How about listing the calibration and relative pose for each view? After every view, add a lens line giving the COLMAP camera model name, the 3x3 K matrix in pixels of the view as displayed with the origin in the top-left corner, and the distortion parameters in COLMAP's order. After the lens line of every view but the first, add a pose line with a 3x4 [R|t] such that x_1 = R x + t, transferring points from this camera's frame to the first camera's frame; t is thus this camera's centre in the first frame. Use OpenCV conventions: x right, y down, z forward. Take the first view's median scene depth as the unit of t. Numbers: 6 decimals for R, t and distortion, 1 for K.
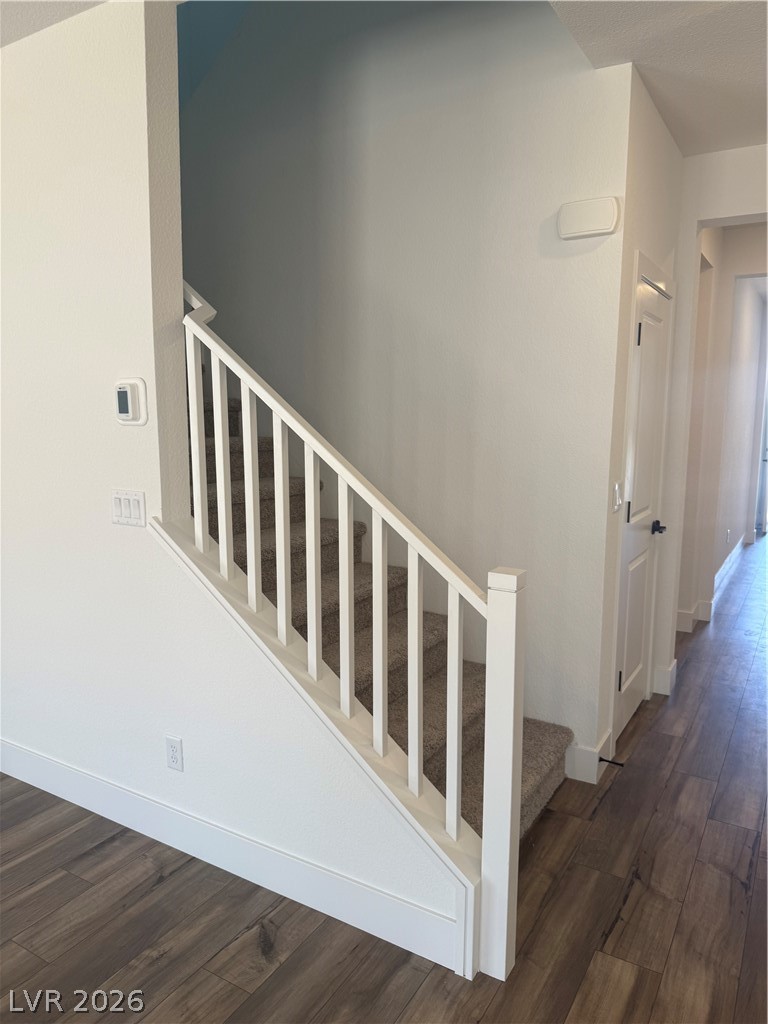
lens RADIAL K [[719.5, 0, 384.0], [0, 719.5, 512.0], [0, 0, 1]] dist [0.064863, -0.107053]
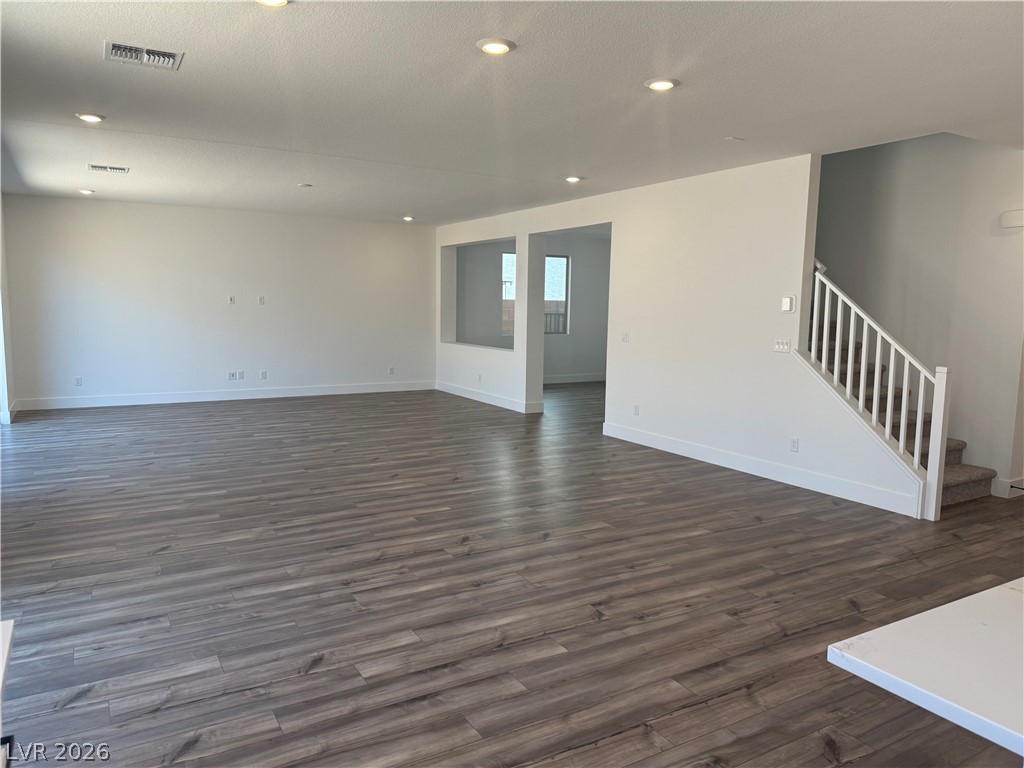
lens RADIAL K [[719.5, 0, 512.0], [0, 719.5, 384.0], [0, 0, 1]] dist [0.064863, -0.107053]
pose [[0.873232, 0.063321, -0.483174, 0.062037], [-0.081175, 0.996570, -0.016102, 0.273243], [0.480497, 0.053283, 0.875376, -1.853706]]
